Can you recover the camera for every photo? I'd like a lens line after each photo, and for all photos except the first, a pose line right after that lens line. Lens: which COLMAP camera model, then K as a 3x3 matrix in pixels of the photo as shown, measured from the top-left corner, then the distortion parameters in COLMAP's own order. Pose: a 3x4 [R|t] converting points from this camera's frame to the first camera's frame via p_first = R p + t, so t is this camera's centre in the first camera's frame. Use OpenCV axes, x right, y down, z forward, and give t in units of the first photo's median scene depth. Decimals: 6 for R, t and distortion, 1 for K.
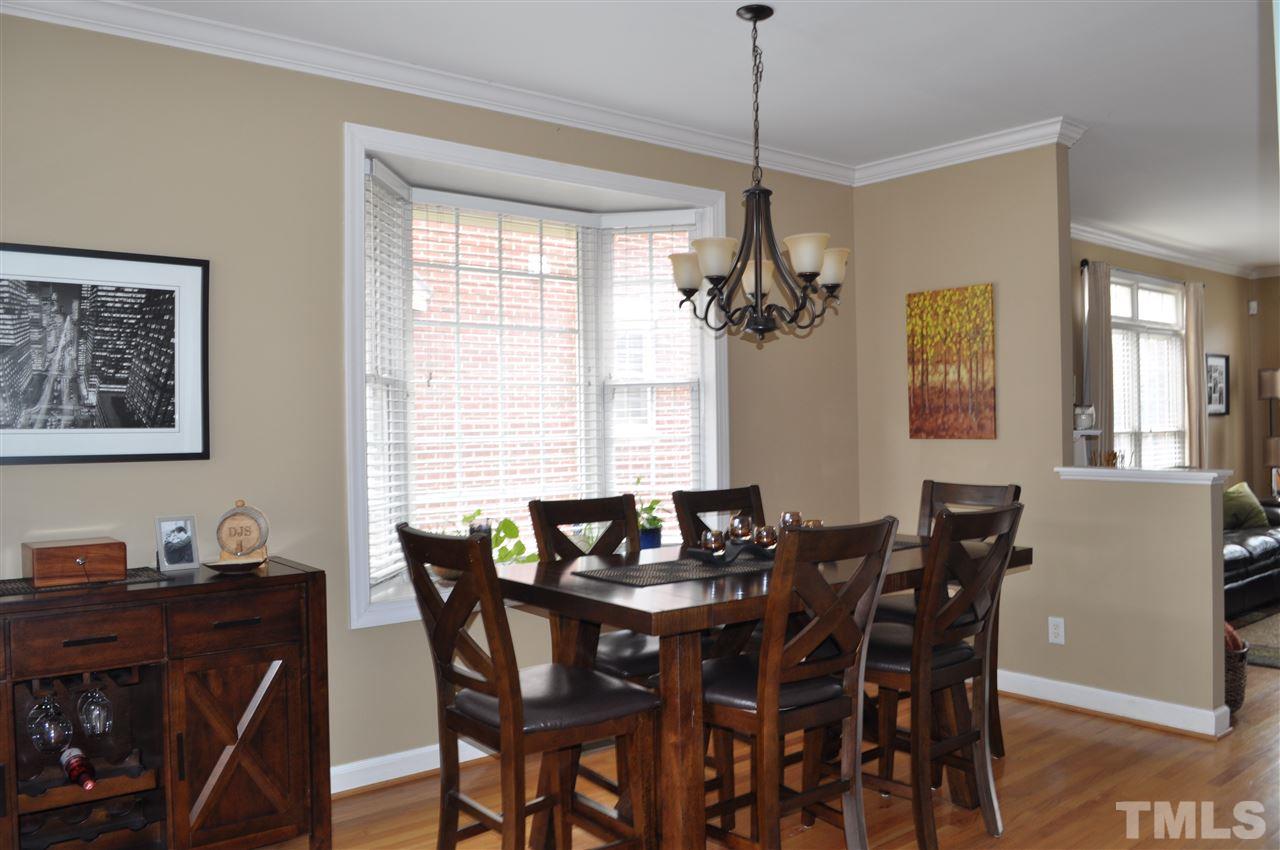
lens RADIAL K [[1012.1, 0, 634.8], [0, 1012.1, 426.6], [0, 0, 1]] dist [-0.080501, 0.004579]
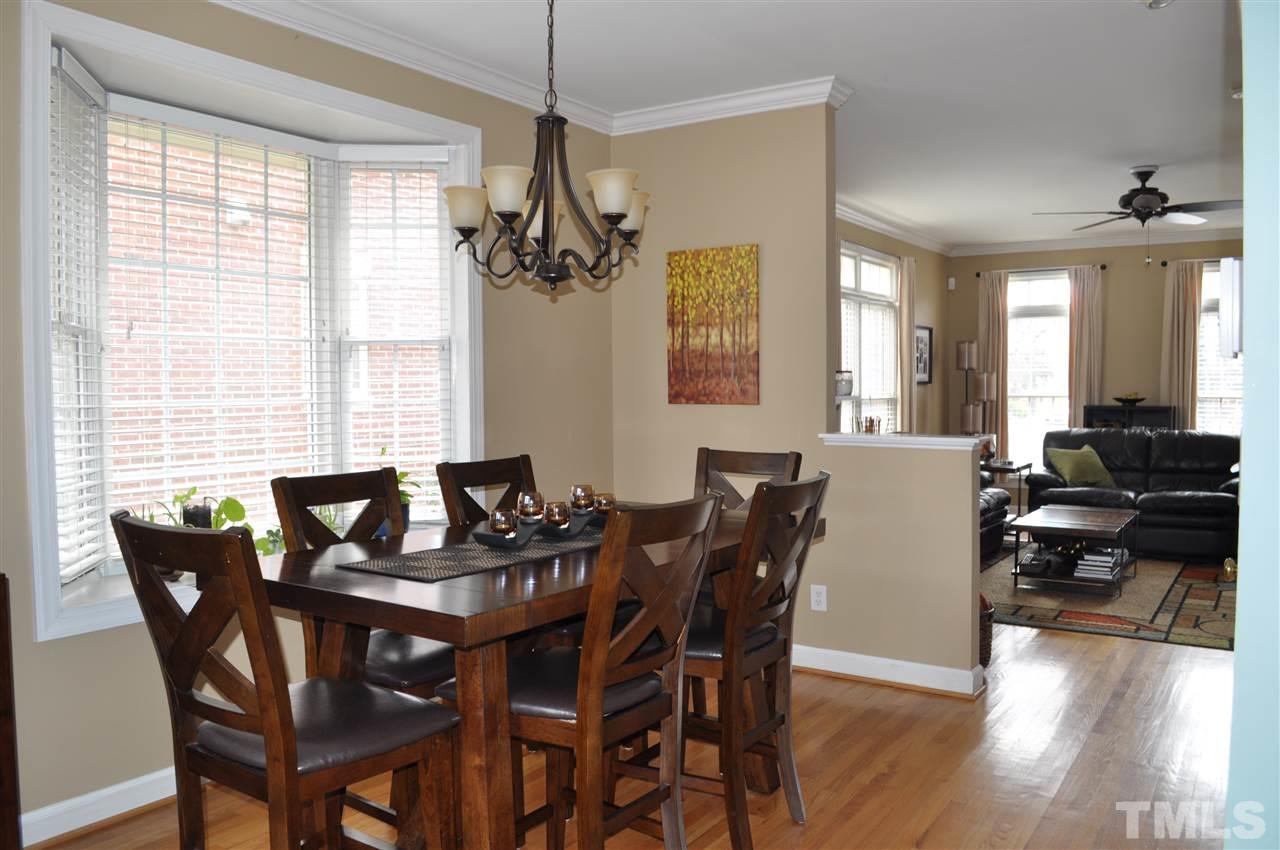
lens RADIAL K [[1012.1, 0, 640.5], [0, 1012.1, 430.2], [0, 0, 1]] dist [-0.080501, 0.004579]
pose [[0.953515, -0.004345, 0.301316, -0.052099], [-0.007010, 0.999306, 0.036594, 0.002203], [-0.301266, -0.037005, 0.952822, 0.109162]]
